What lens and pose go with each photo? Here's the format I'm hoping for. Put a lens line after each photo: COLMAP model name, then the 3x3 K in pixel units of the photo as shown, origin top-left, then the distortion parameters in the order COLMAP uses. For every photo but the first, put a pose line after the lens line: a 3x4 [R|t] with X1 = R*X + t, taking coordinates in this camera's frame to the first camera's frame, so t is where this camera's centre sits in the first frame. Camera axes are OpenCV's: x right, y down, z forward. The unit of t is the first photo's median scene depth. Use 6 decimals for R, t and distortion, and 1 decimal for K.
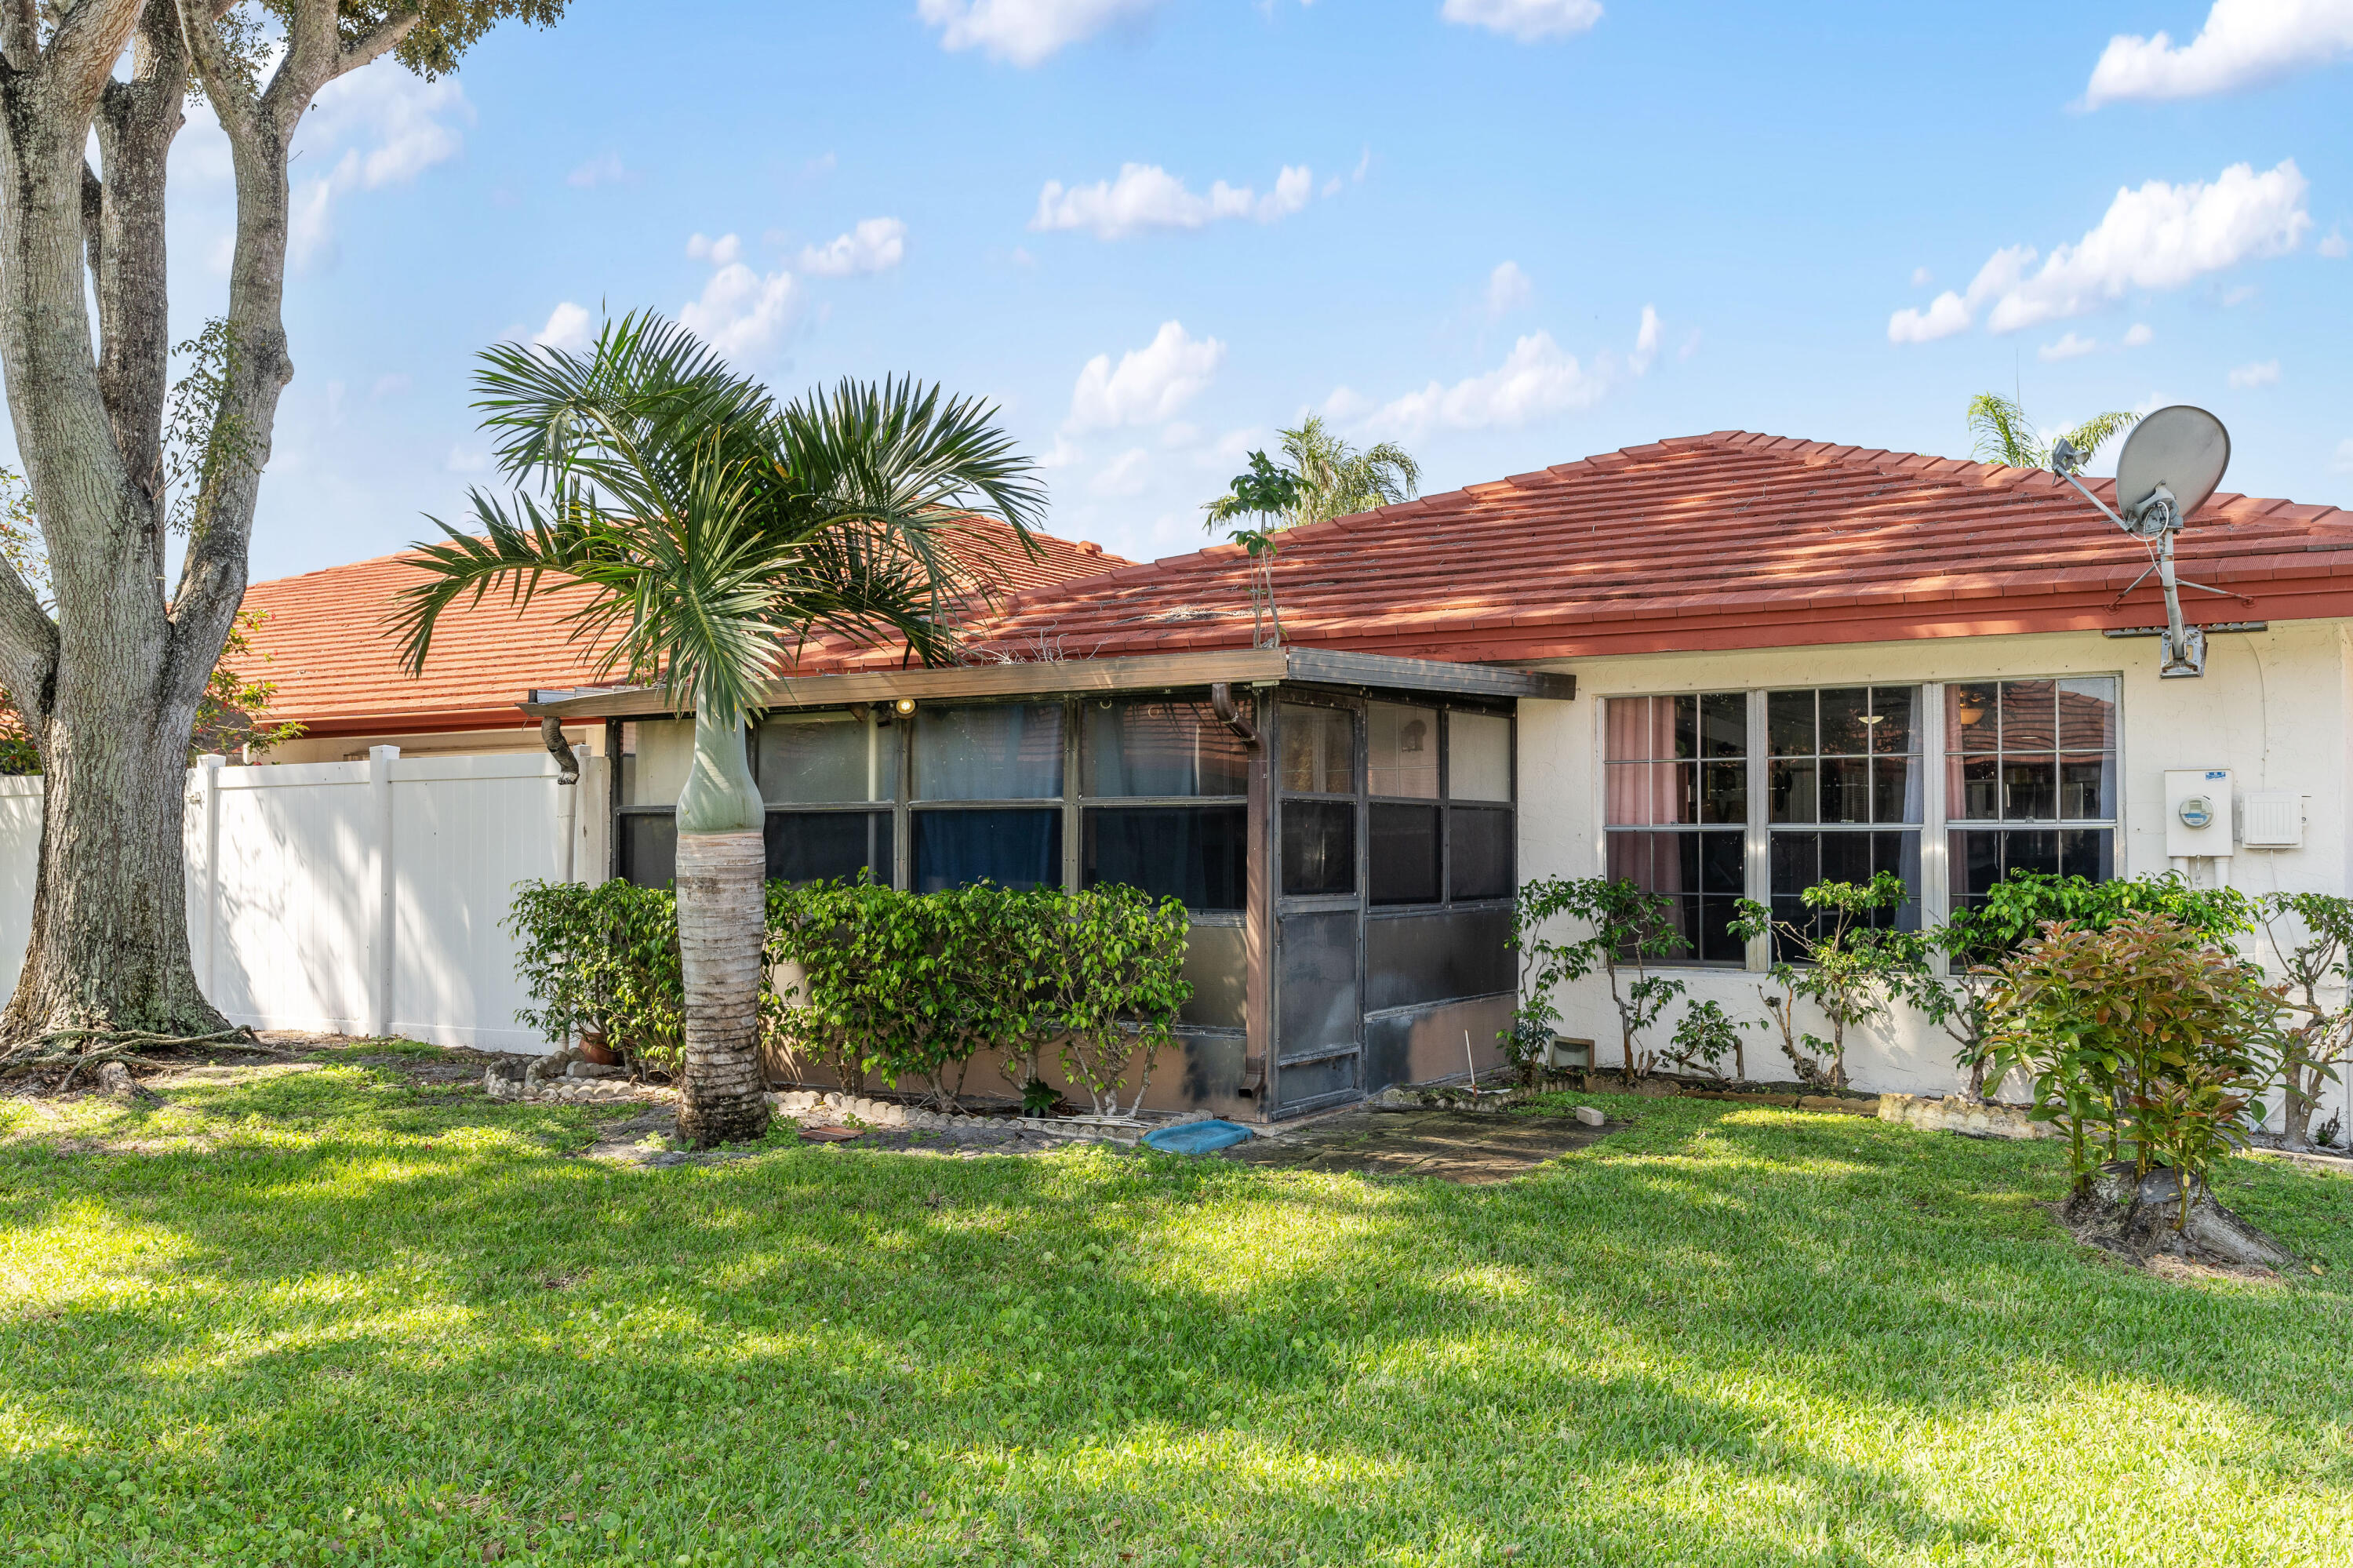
lens RADIAL K [[2071.8, 0, 1176.5], [0, 2071.8, 784.0], [0, 0, 1]] dist [0.006843, -0.003924]
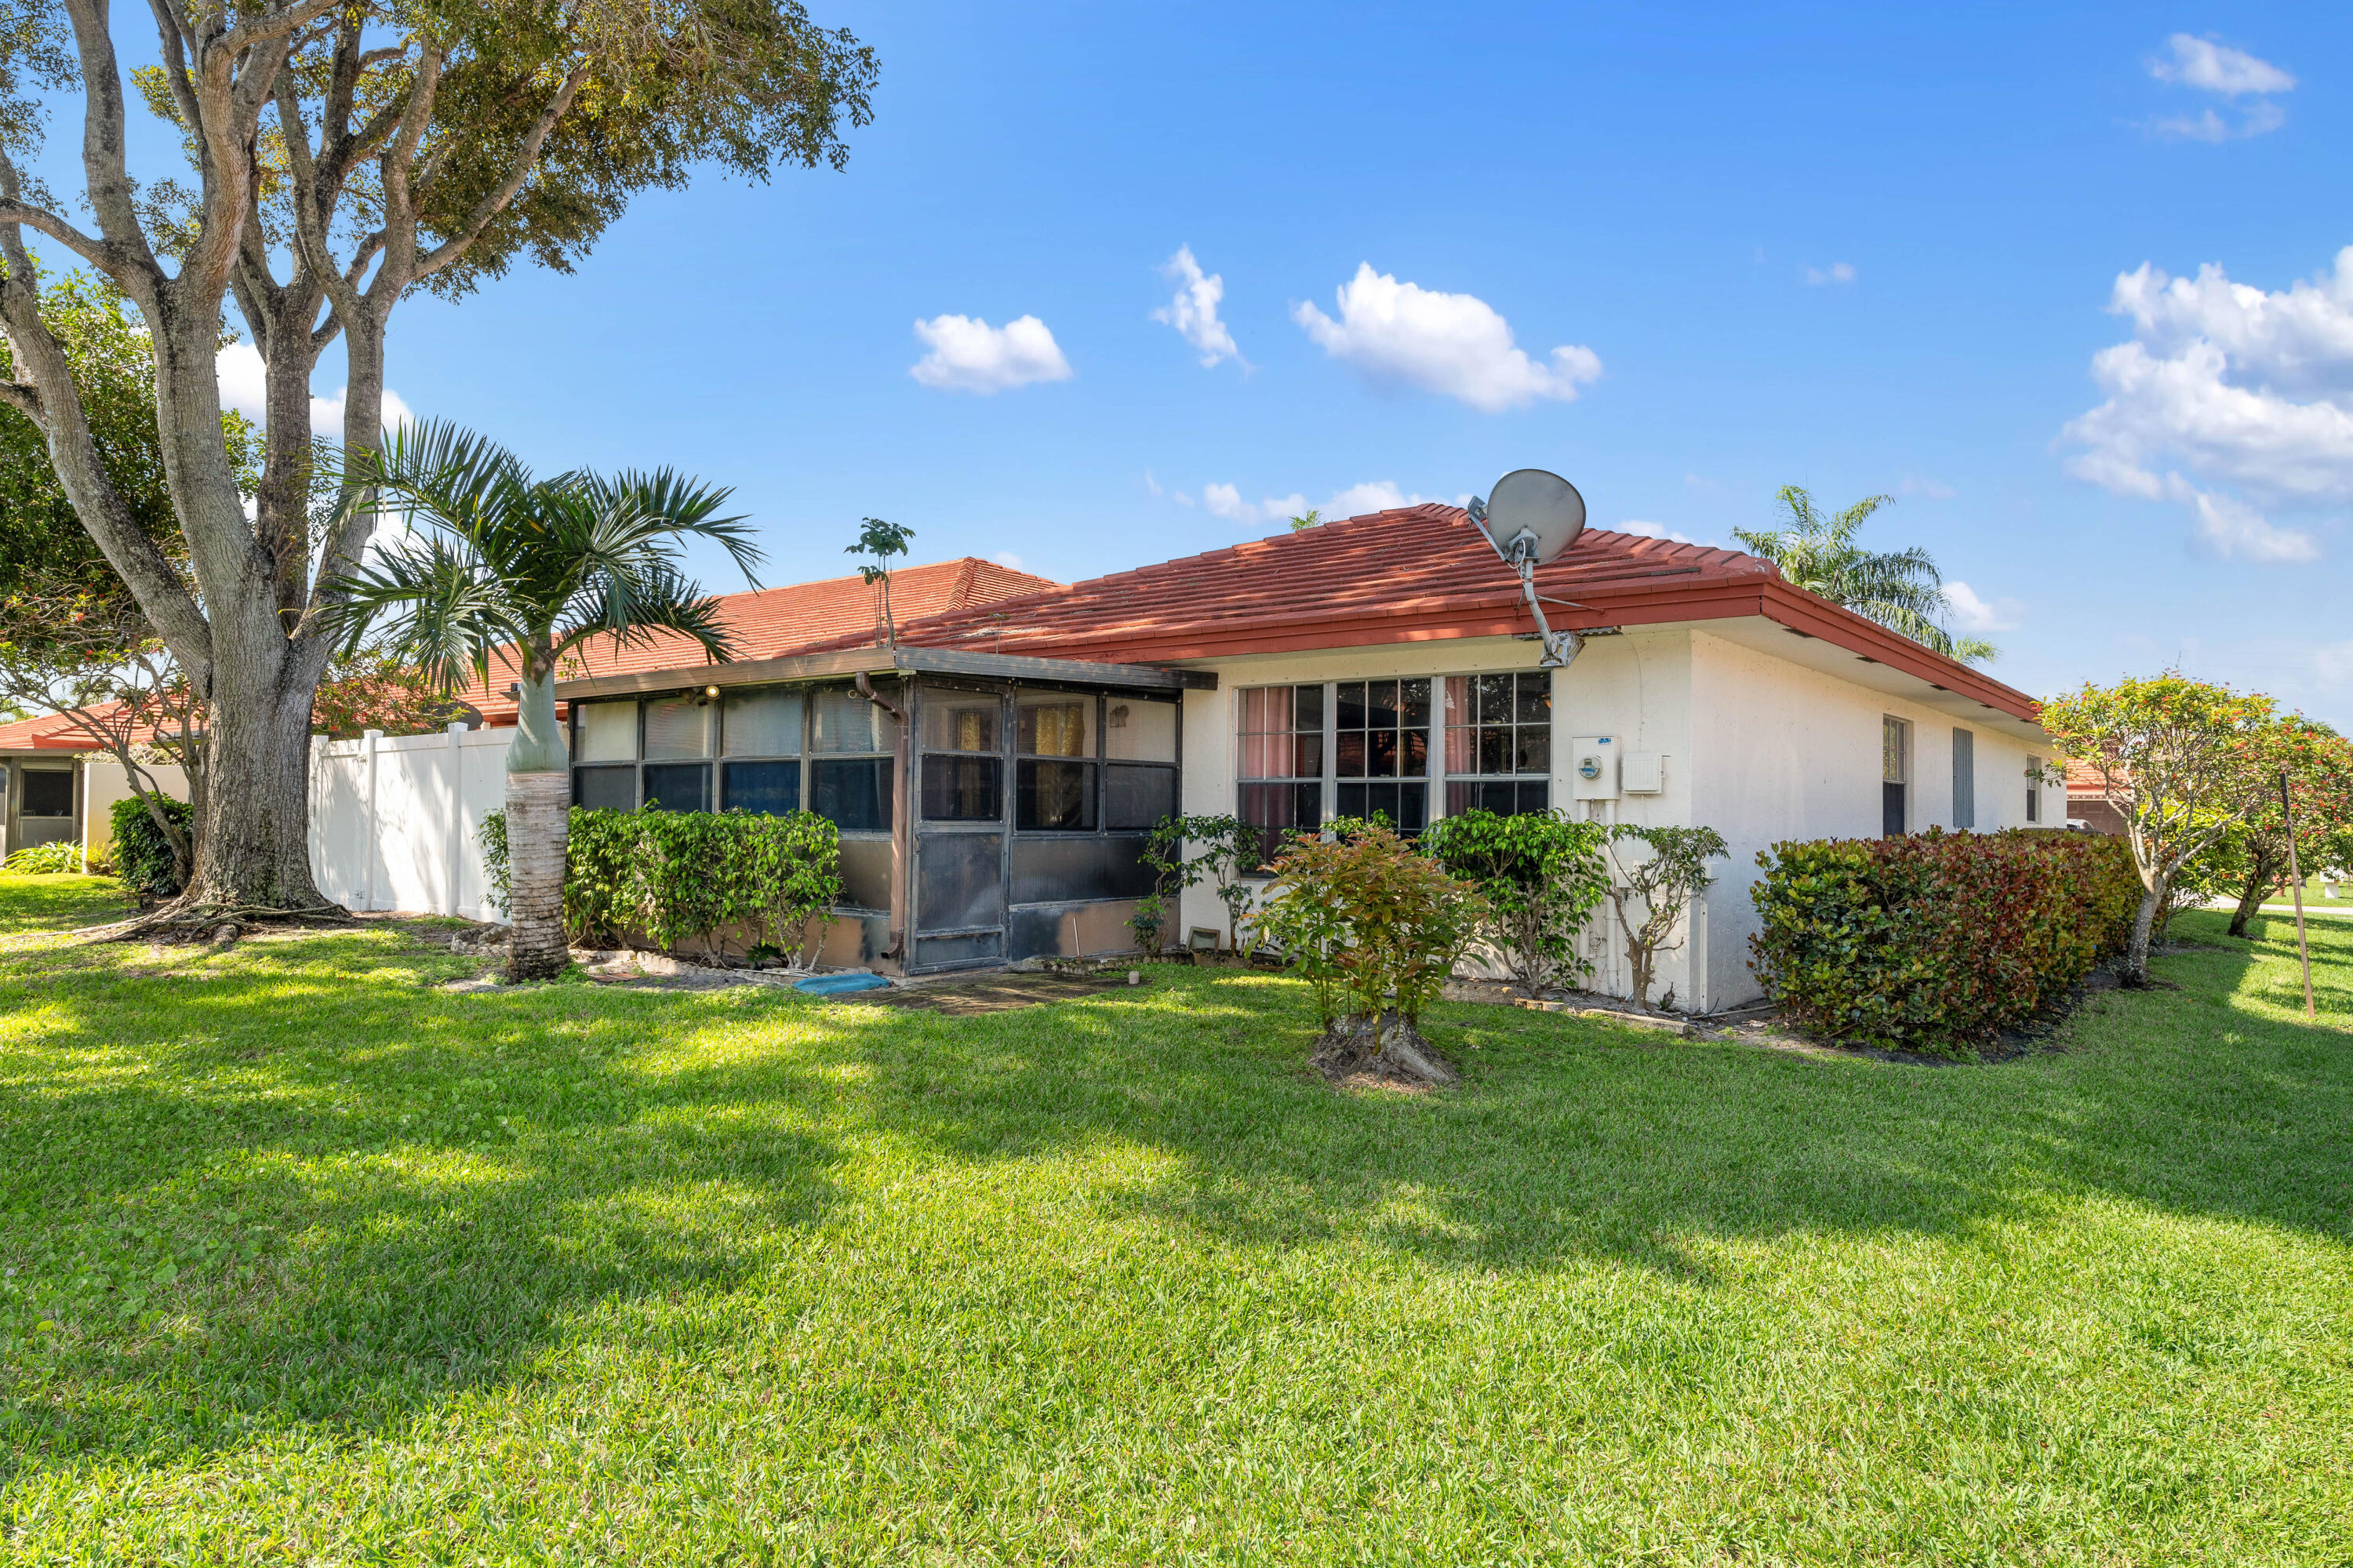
lens RADIAL K [[1453.6, 0, 1178.6], [0, 1453.6, 784.3], [0, 0, 1]] dist [-0.003490, 0.003003]
pose [[0.993782, 0.006815, -0.111138, 0.307896], [-0.005903, 0.999946, 0.008534, 0.017205], [0.111190, -0.007825, 0.993768, 0.011539]]
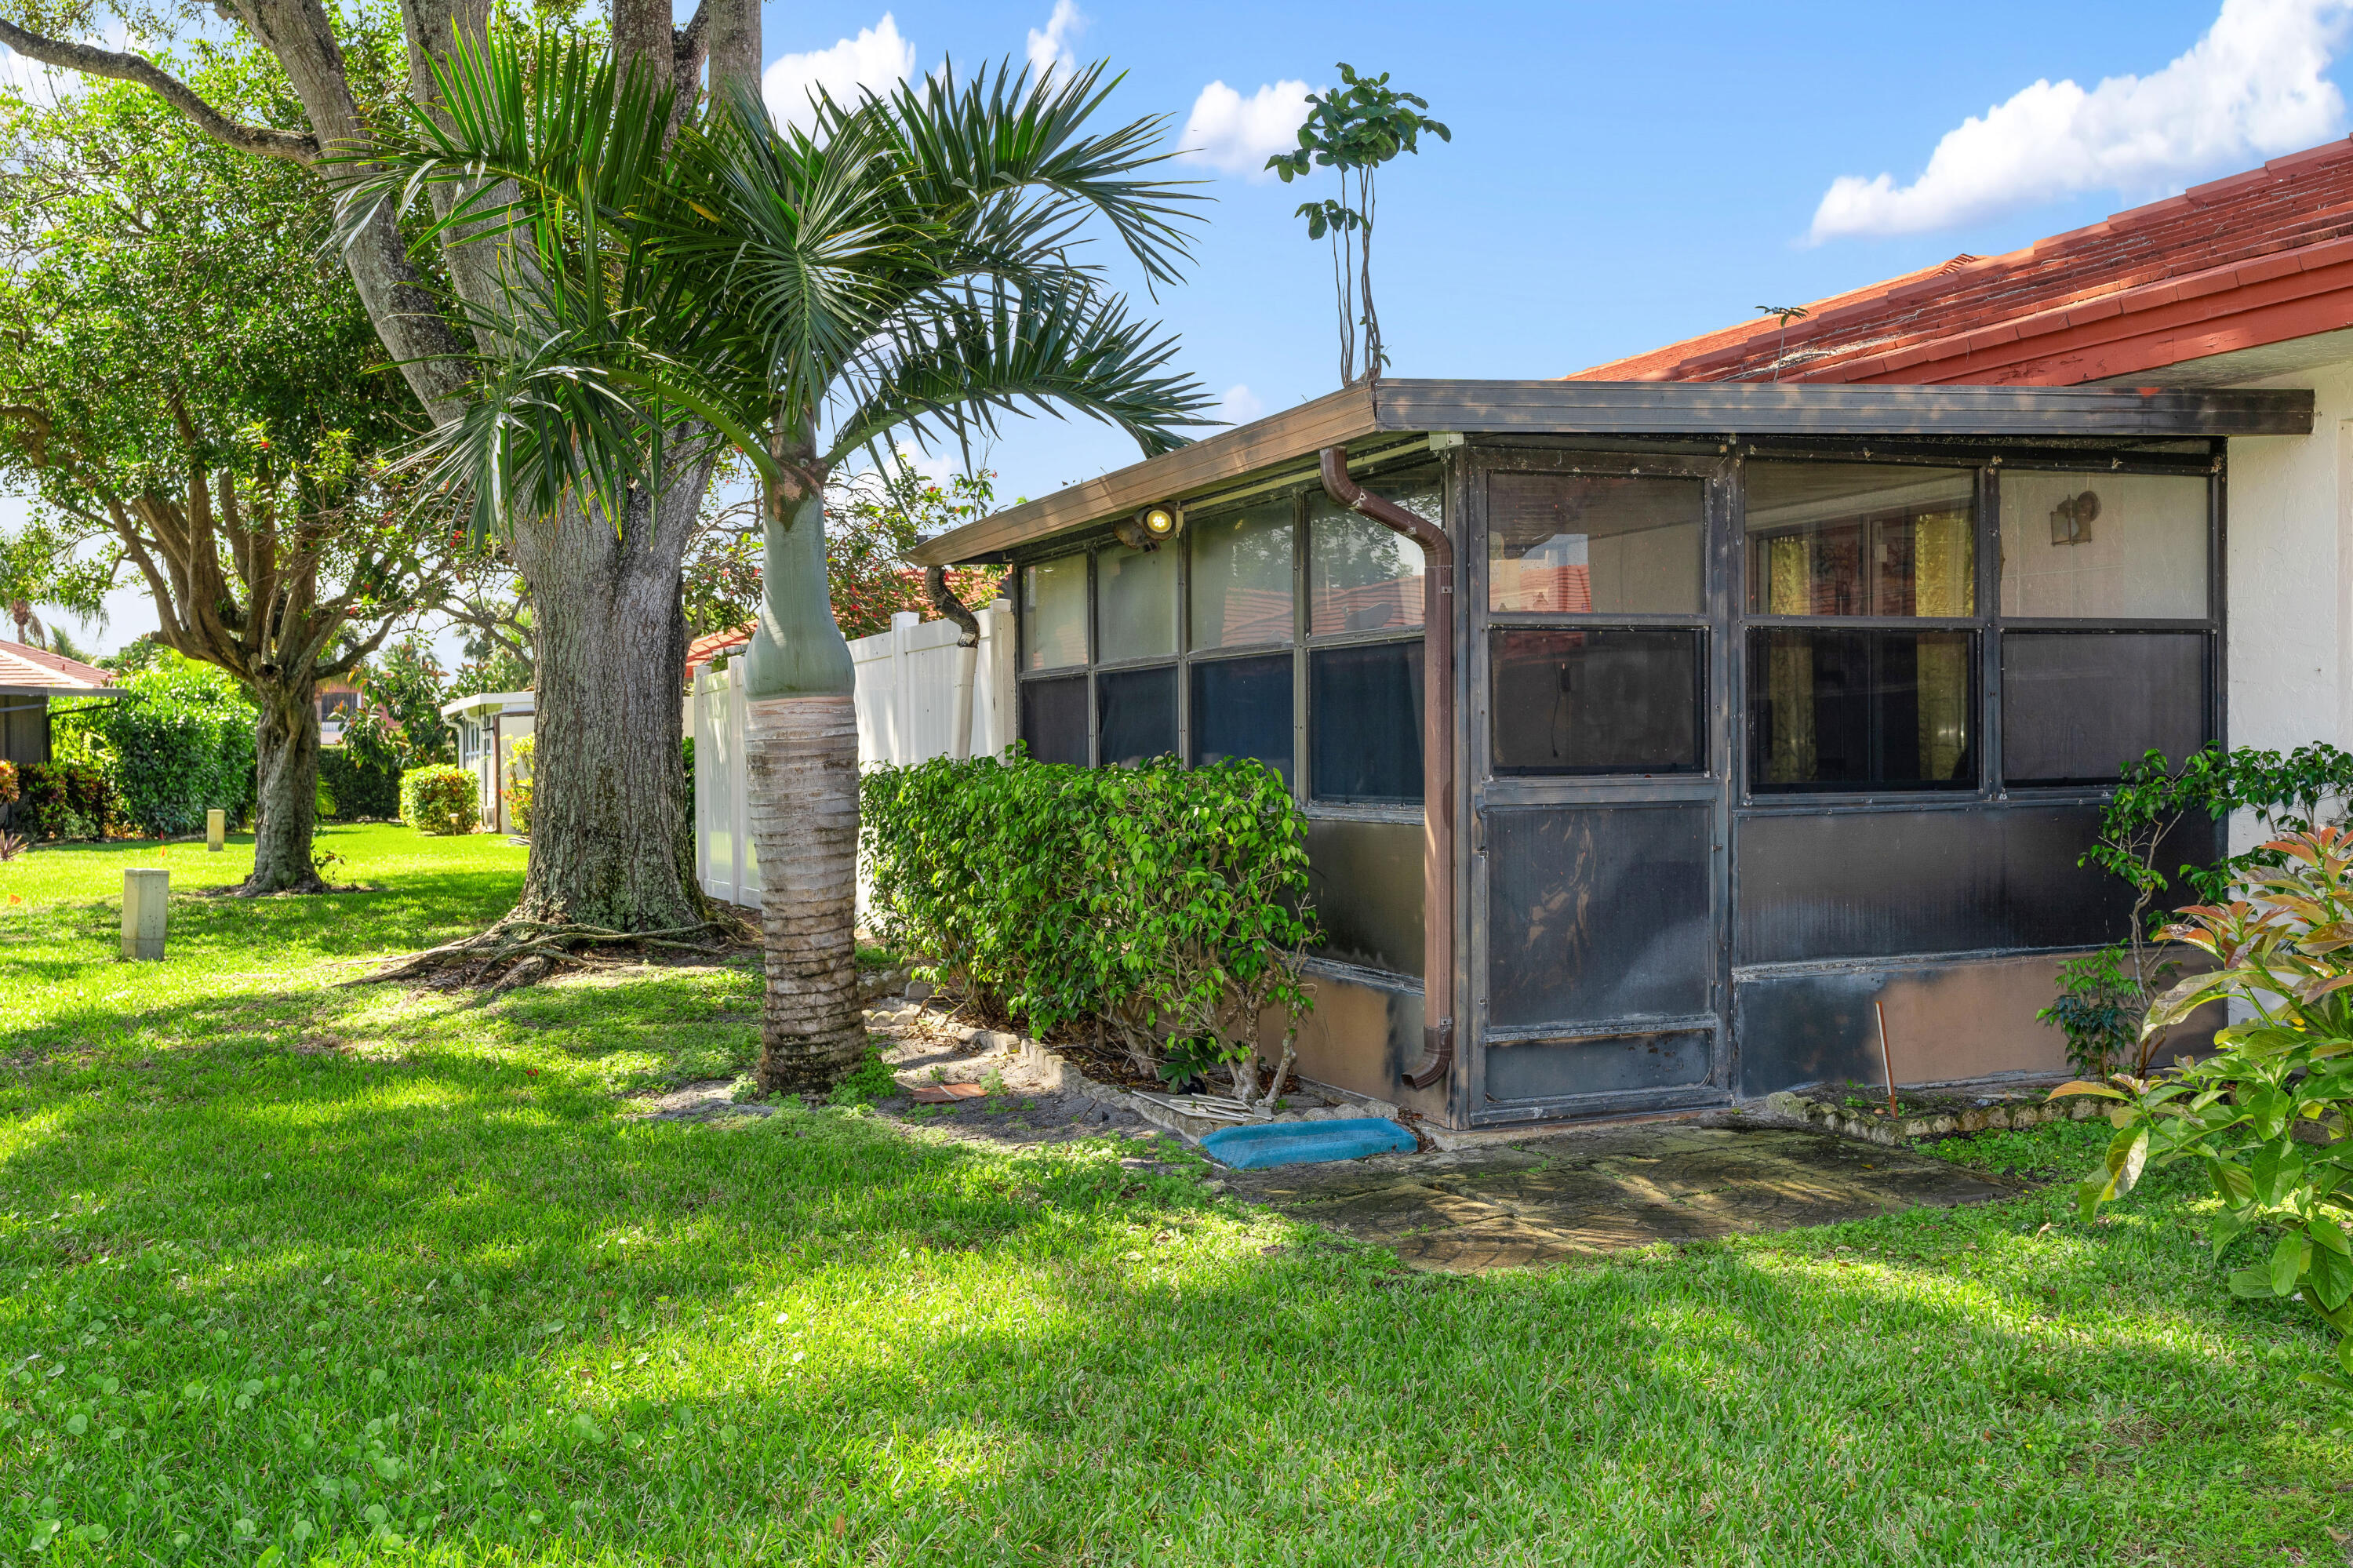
lens RADIAL K [[2295.4, 0, 1176.5], [0, 2295.4, 784.0], [0, 0, 1]] dist [0.009548, -0.004871]
pose [[0.800604, -0.001094, -0.599193, 0.356033], [0.032168, 0.998635, 0.041156, 0.021696], [0.598330, -0.052224, 0.799546, 0.342295]]
